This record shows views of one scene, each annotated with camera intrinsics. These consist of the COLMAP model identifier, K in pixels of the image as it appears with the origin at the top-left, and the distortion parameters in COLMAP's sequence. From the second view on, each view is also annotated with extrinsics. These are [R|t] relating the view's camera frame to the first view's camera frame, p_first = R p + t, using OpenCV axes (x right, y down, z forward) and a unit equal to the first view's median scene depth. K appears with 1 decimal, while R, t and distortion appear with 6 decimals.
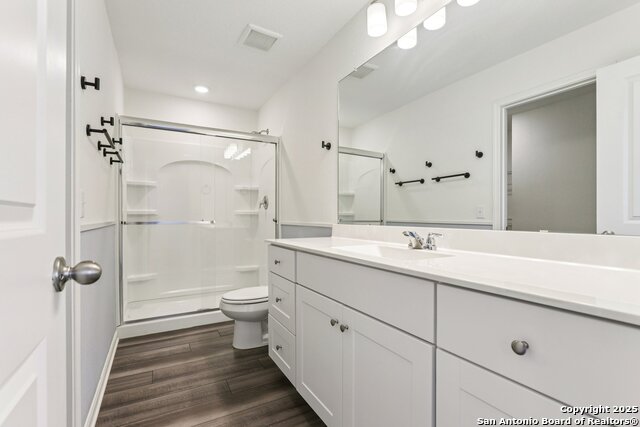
lens RADIAL K [[295.2, 0, 321.6], [0, 295.2, 216.6], [0, 0, 1]] dist [-0.001743, -0.000095]
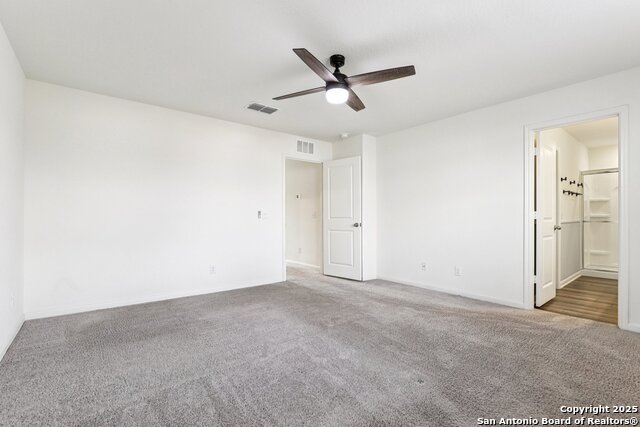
lens RADIAL K [[295.2, 0, 321.6], [0, 295.2, 216.6], [0, 0, 1]] dist [-0.001743, -0.000095]
pose [[0.171993, -0.002992, -0.985094, 1.353442], [0.004025, 0.999989, -0.002334, -0.018294], [0.985090, -0.003563, 0.172003, -1.517441]]
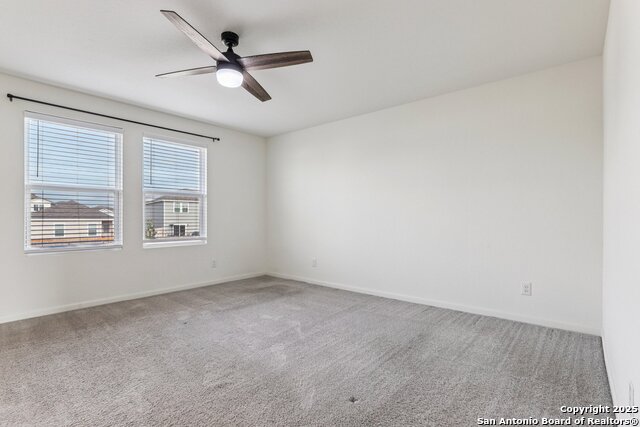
lens RADIAL K [[318.0, 0, 320.0], [0, 318.0, 213.5], [0, 0, 1]] dist [-0.001630, -0.000109]
pose [[-0.339141, 0.006612, 0.940712, -1.140456], [-0.005135, 0.999947, -0.008880, -0.011846], [-0.940722, -0.007842, -0.339089, -1.143579]]
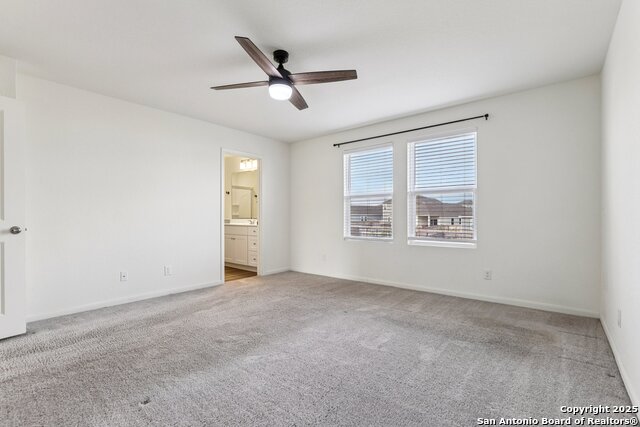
lens RADIAL K [[295.2, 0, 321.6], [0, 295.2, 216.6], [0, 0, 1]] dist [-0.001743, -0.000095]
pose [[0.935781, -0.010836, 0.352414, -0.171401], [0.007983, 0.999923, 0.009550, -0.022259], [-0.352490, -0.006123, 0.935795, -2.466929]]
